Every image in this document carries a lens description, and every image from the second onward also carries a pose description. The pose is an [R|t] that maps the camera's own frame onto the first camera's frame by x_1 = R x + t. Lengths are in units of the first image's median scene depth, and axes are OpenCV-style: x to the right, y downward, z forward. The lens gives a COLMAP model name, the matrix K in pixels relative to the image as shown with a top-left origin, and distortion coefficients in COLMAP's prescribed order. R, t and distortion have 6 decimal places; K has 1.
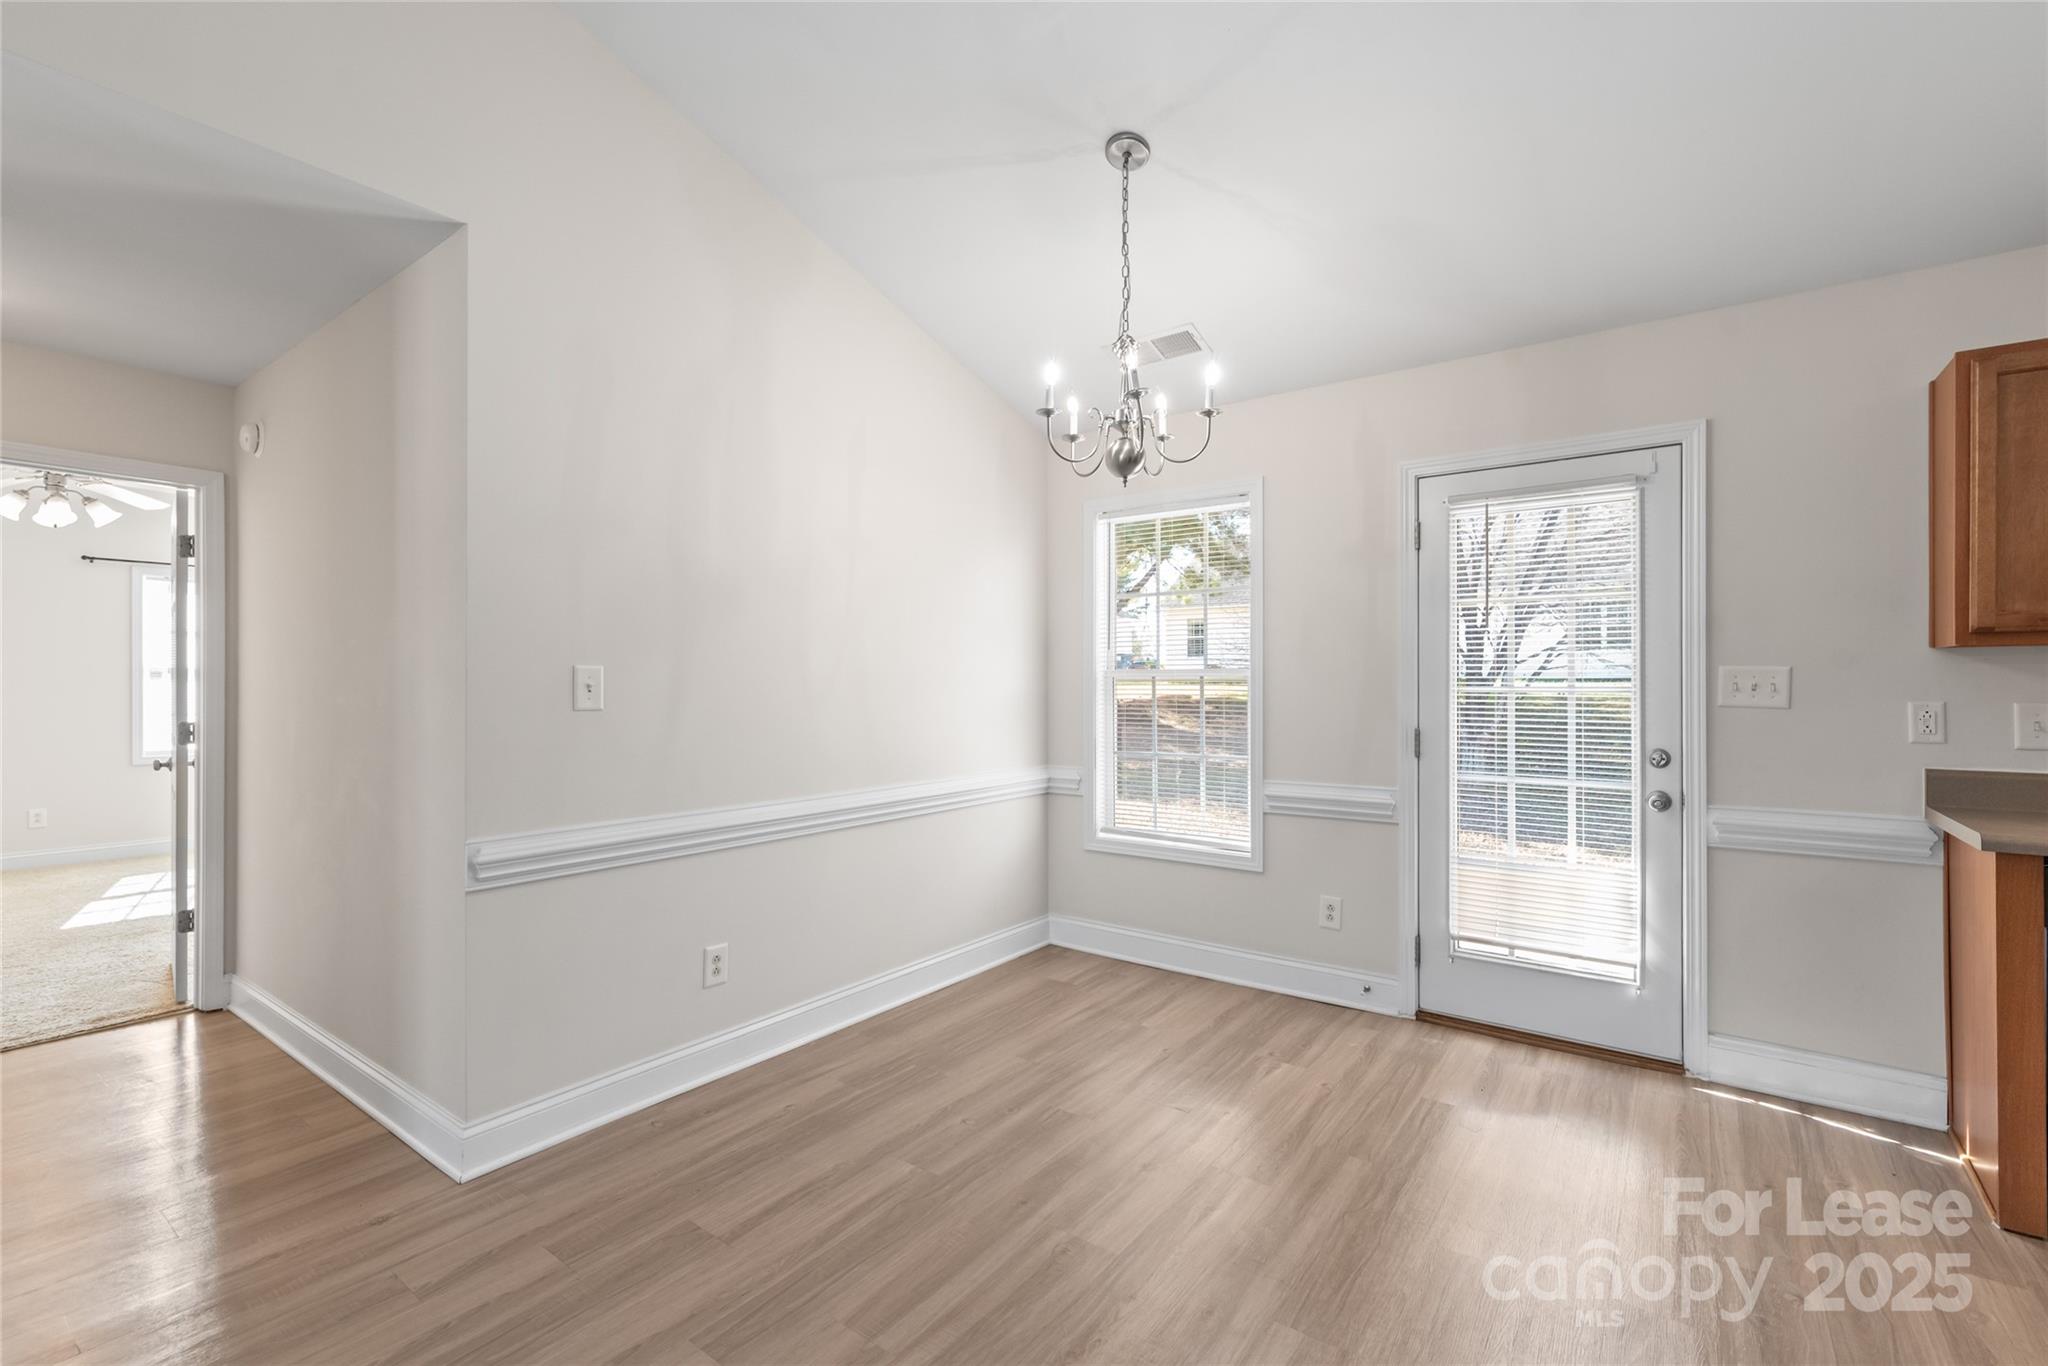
lens RADIAL K [[869.7, 0, 1031.3], [0, 869.7, 666.1], [0, 0, 1]] dist [-0.000388, 0.000127]
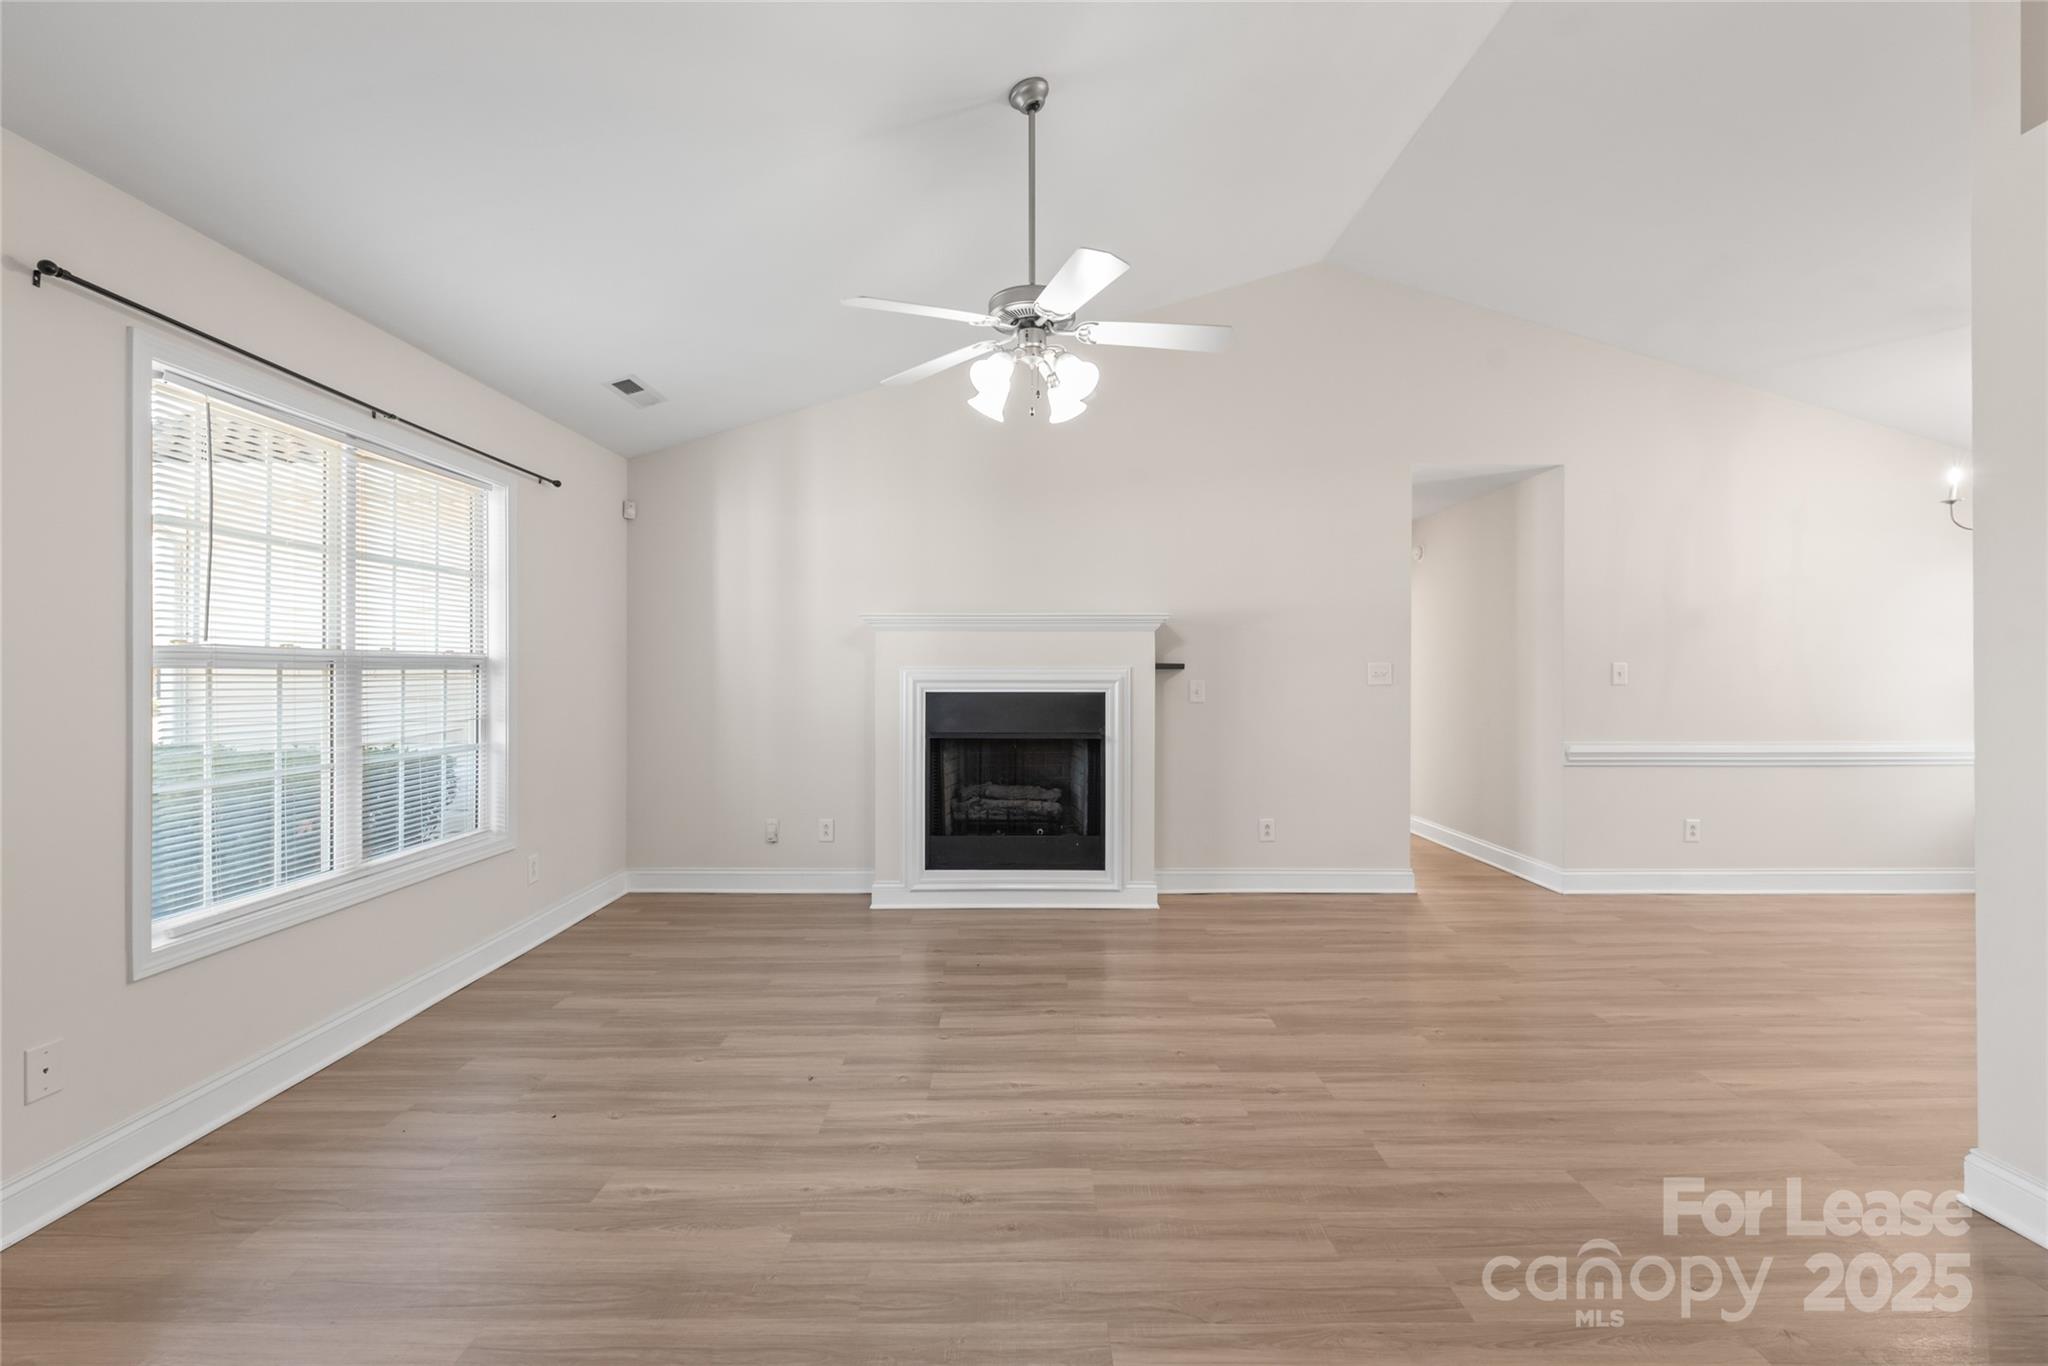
lens RADIAL K [[872.7, 0, 1022.7], [0, 872.7, 670.8], [0, 0, 1]] dist [0.001348, -0.000567]
pose [[0.601057, -0.000853, -0.799206, 0.245159], [-0.002199, 0.999994, -0.002721, 0.023639], [0.799203, 0.003393, 0.601052, -1.181684]]
